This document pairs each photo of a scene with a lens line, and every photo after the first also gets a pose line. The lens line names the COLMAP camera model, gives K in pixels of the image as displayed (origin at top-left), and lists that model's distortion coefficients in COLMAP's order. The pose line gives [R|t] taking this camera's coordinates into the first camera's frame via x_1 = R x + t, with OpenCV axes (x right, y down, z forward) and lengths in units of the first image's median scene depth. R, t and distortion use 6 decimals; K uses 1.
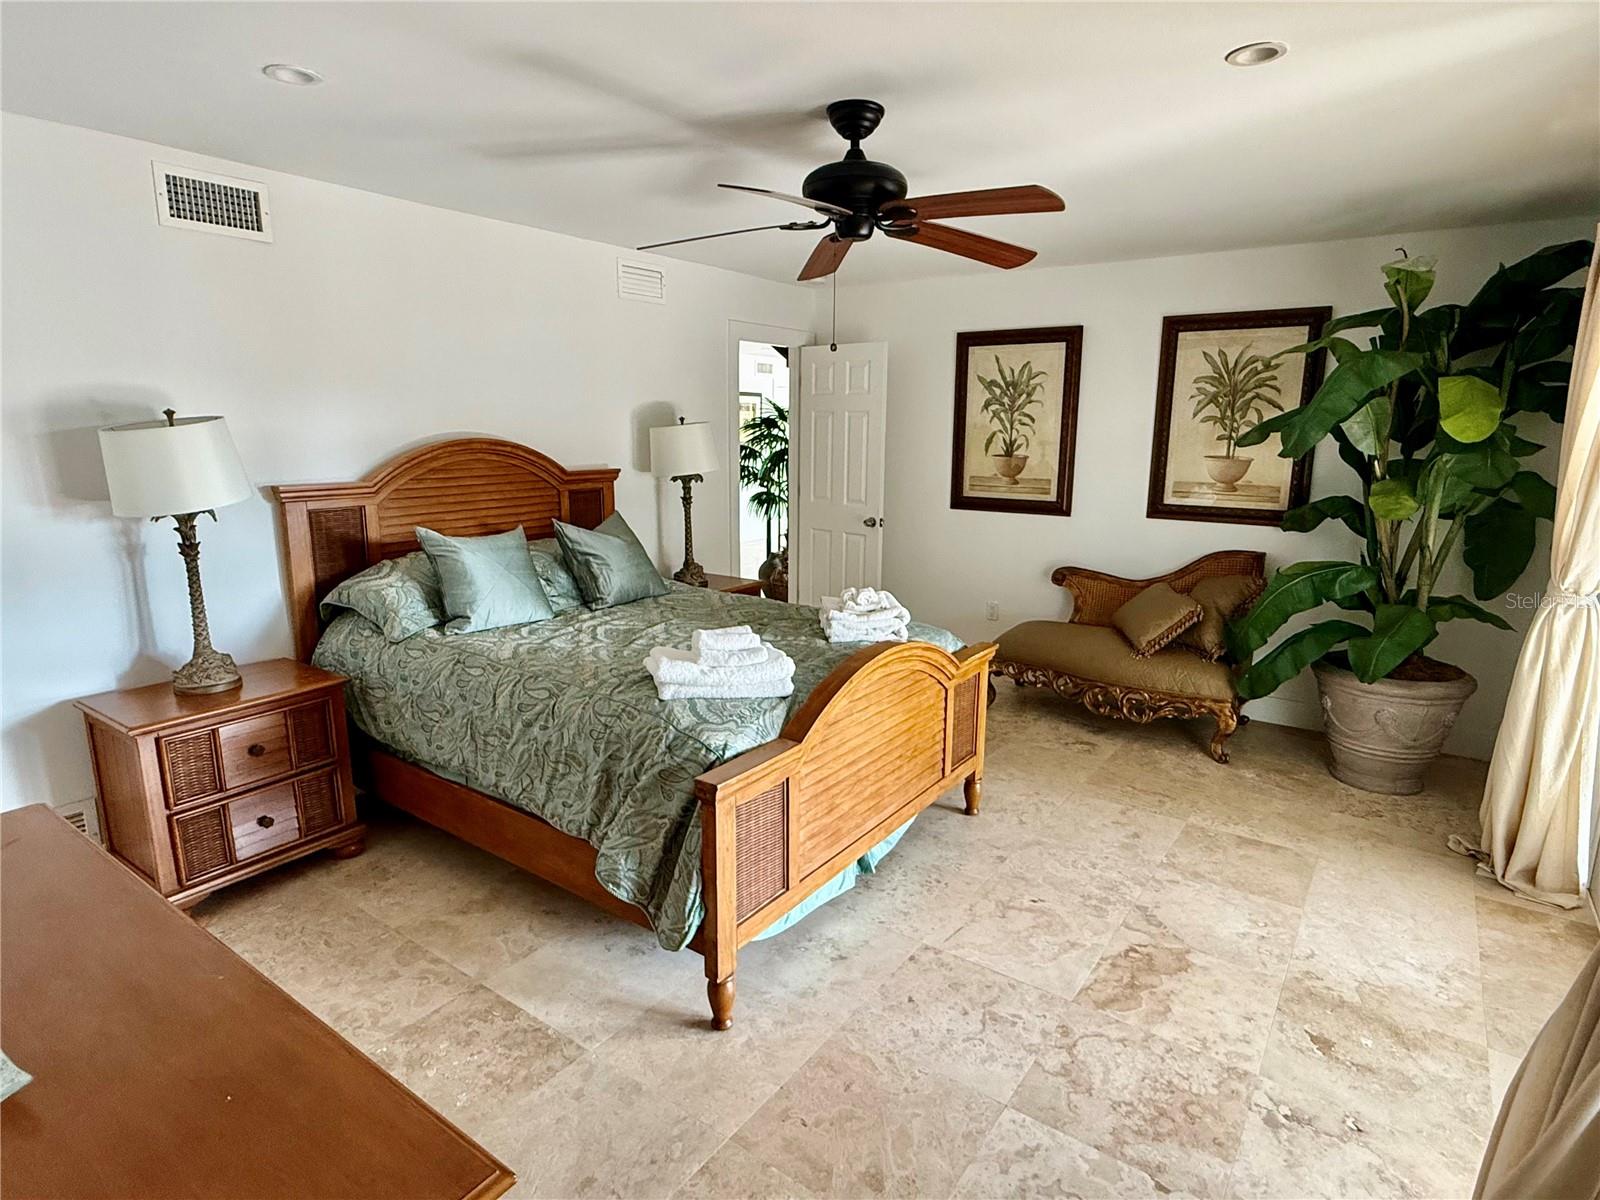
lens RADIAL K [[872.4, 0, 797.2], [0, 872.4, 600.9], [0, 0, 1]] dist [-0.013010, -0.001742]
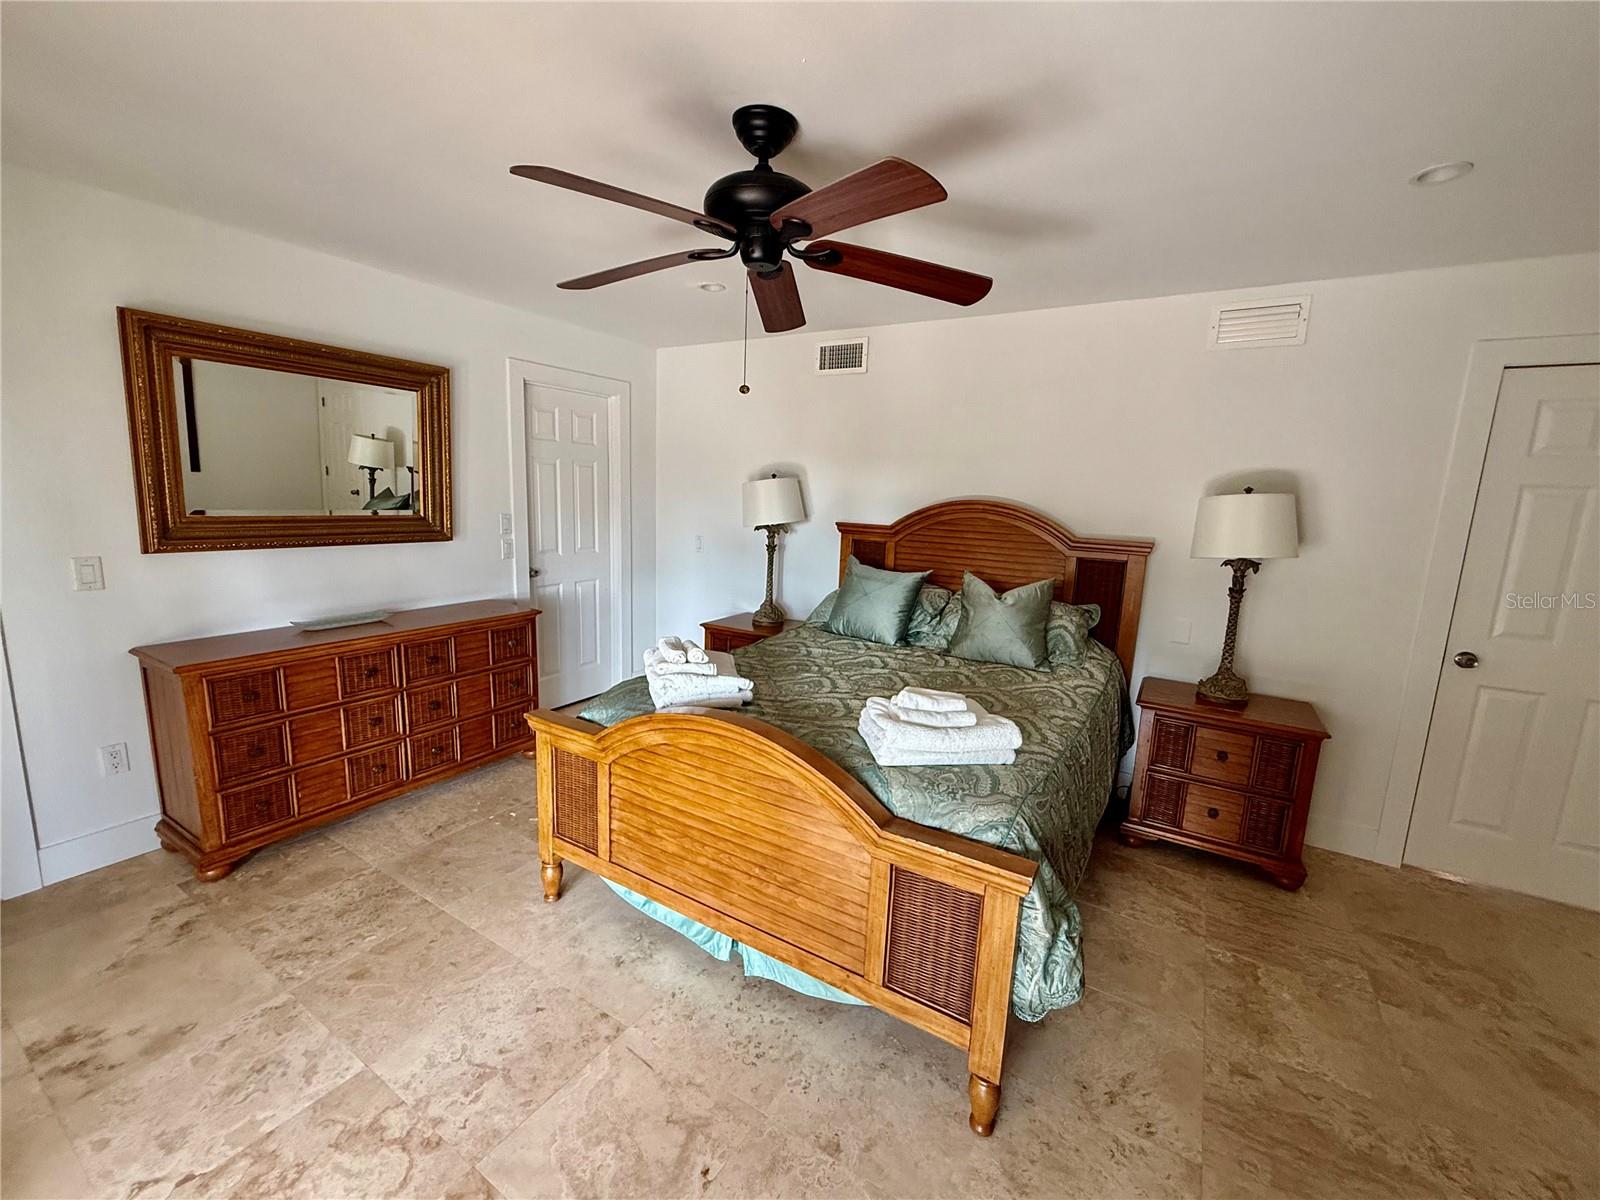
lens RADIAL K [[636.7, 0, 795.0], [0, 636.7, 601.9], [0, 0, 1]] dist [-0.001033, 0.000665]
pose [[0.076701, 0.183463, -0.980030, 0.721608], [-0.228052, 0.960097, 0.161883, -0.193432], [0.970623, 0.211081, 0.115480, 0.961771]]
